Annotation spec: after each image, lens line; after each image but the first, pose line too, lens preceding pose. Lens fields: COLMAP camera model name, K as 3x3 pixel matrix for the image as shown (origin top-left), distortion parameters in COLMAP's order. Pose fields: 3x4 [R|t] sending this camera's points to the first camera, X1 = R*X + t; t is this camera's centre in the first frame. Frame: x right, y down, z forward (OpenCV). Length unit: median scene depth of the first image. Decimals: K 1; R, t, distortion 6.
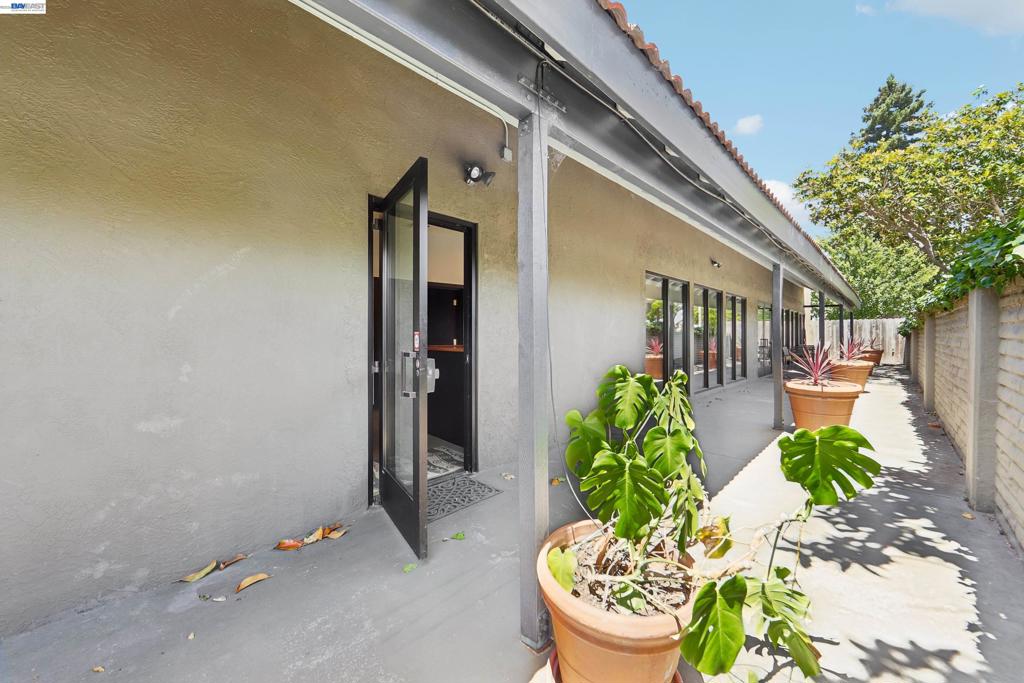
lens RADIAL K [[408.1, 0, 514.6], [0, 408.1, 335.5], [0, 0, 1]] dist [-0.015976, 0.006311]
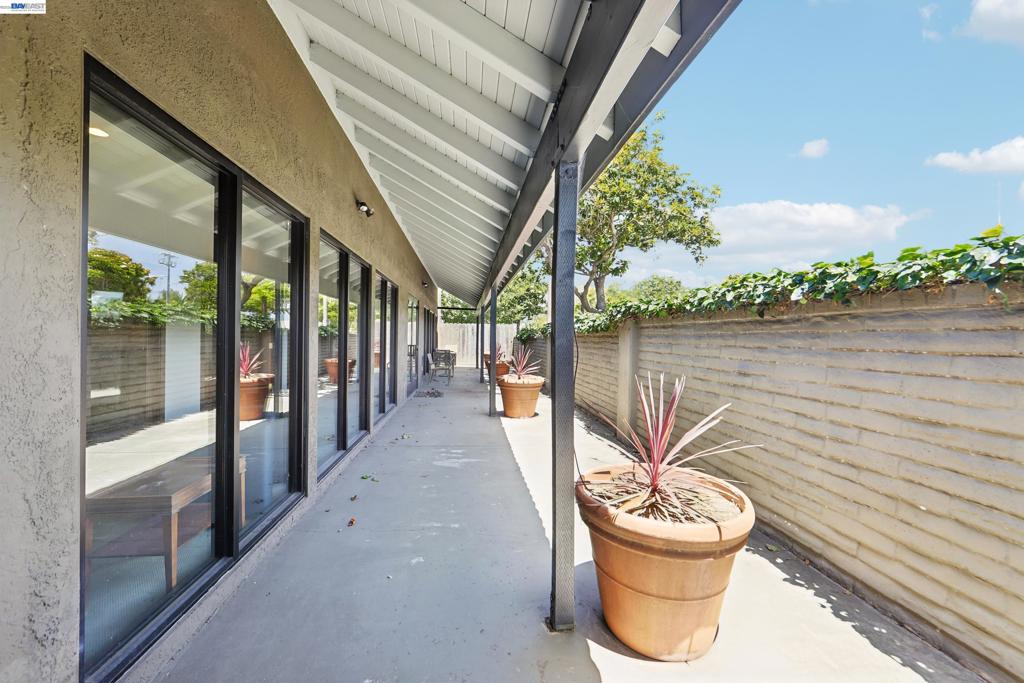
lens RADIAL K [[408.1, 0, 514.6], [0, 408.1, 335.5], [0, 0, 1]] dist [-0.015976, 0.006311]
pose [[0.648560, 0.005117, 0.761146, 0.176655], [-0.008449, 0.999964, 0.000476, -0.014268], [-0.761116, -0.006740, 0.648580, 0.401913]]
